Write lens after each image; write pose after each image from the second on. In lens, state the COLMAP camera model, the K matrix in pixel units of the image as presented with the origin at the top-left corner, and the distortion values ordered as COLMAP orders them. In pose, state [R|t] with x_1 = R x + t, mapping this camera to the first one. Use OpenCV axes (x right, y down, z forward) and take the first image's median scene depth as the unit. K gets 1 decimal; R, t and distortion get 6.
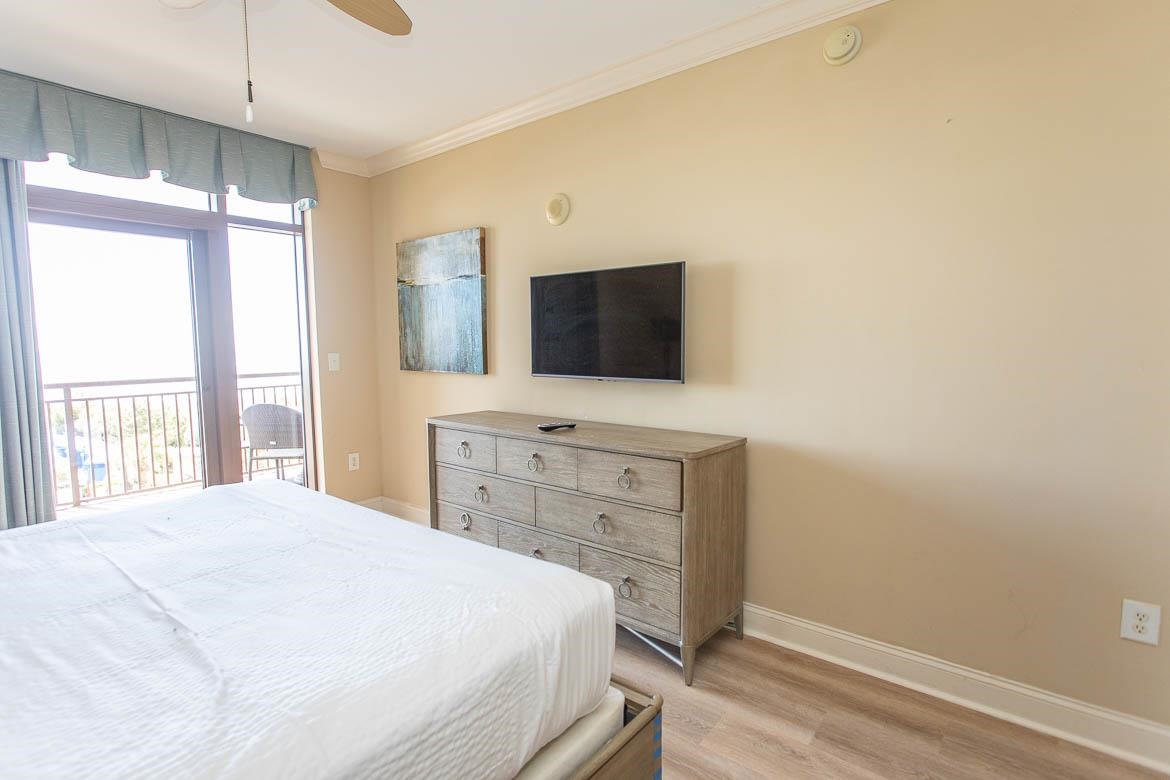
lens RADIAL K [[577.4, 0, 585.0], [0, 577.4, 390.0], [0, 0, 1]] dist [-0.002855, 0.000956]
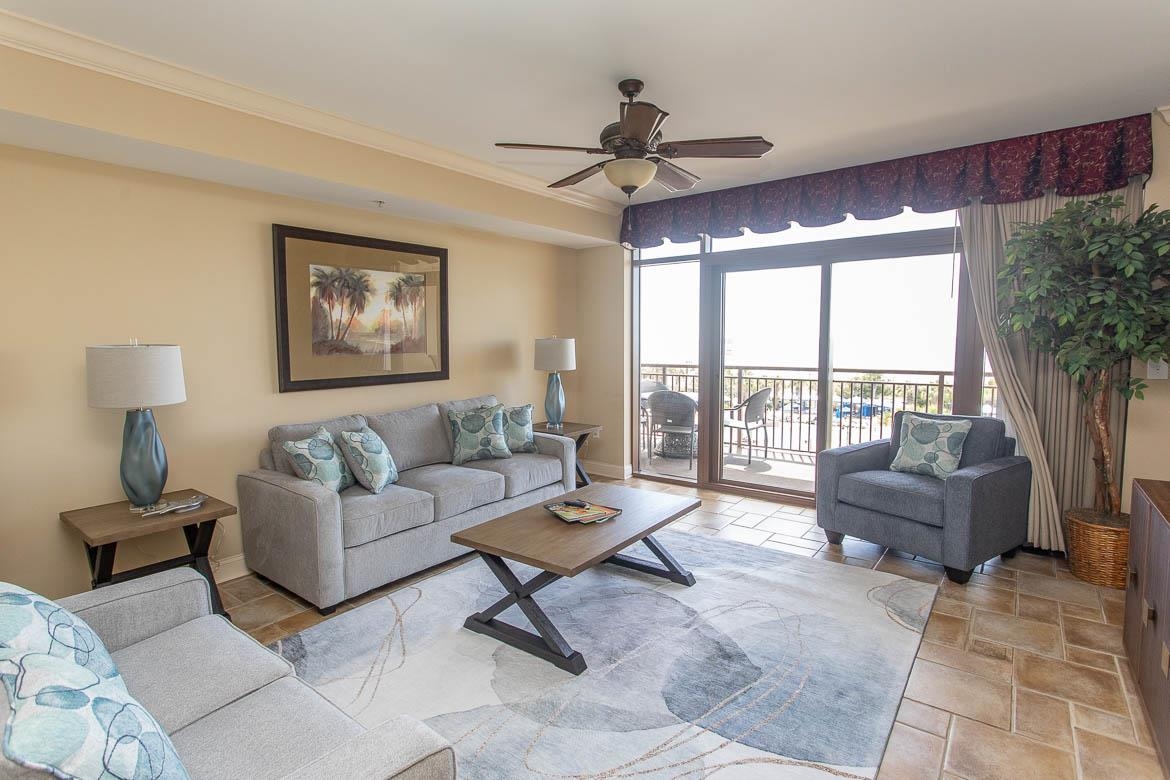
lens RADIAL K [[577.4, 0, 585.0], [0, 577.4, 390.0], [0, 0, 1]] dist [-0.002855, 0.000956]
pose [[0.031510, 0.095677, -0.994914, 0.819111], [-0.079077, 0.992526, 0.092943, -0.068235], [0.996370, 0.075746, 0.038840, 0.497967]]
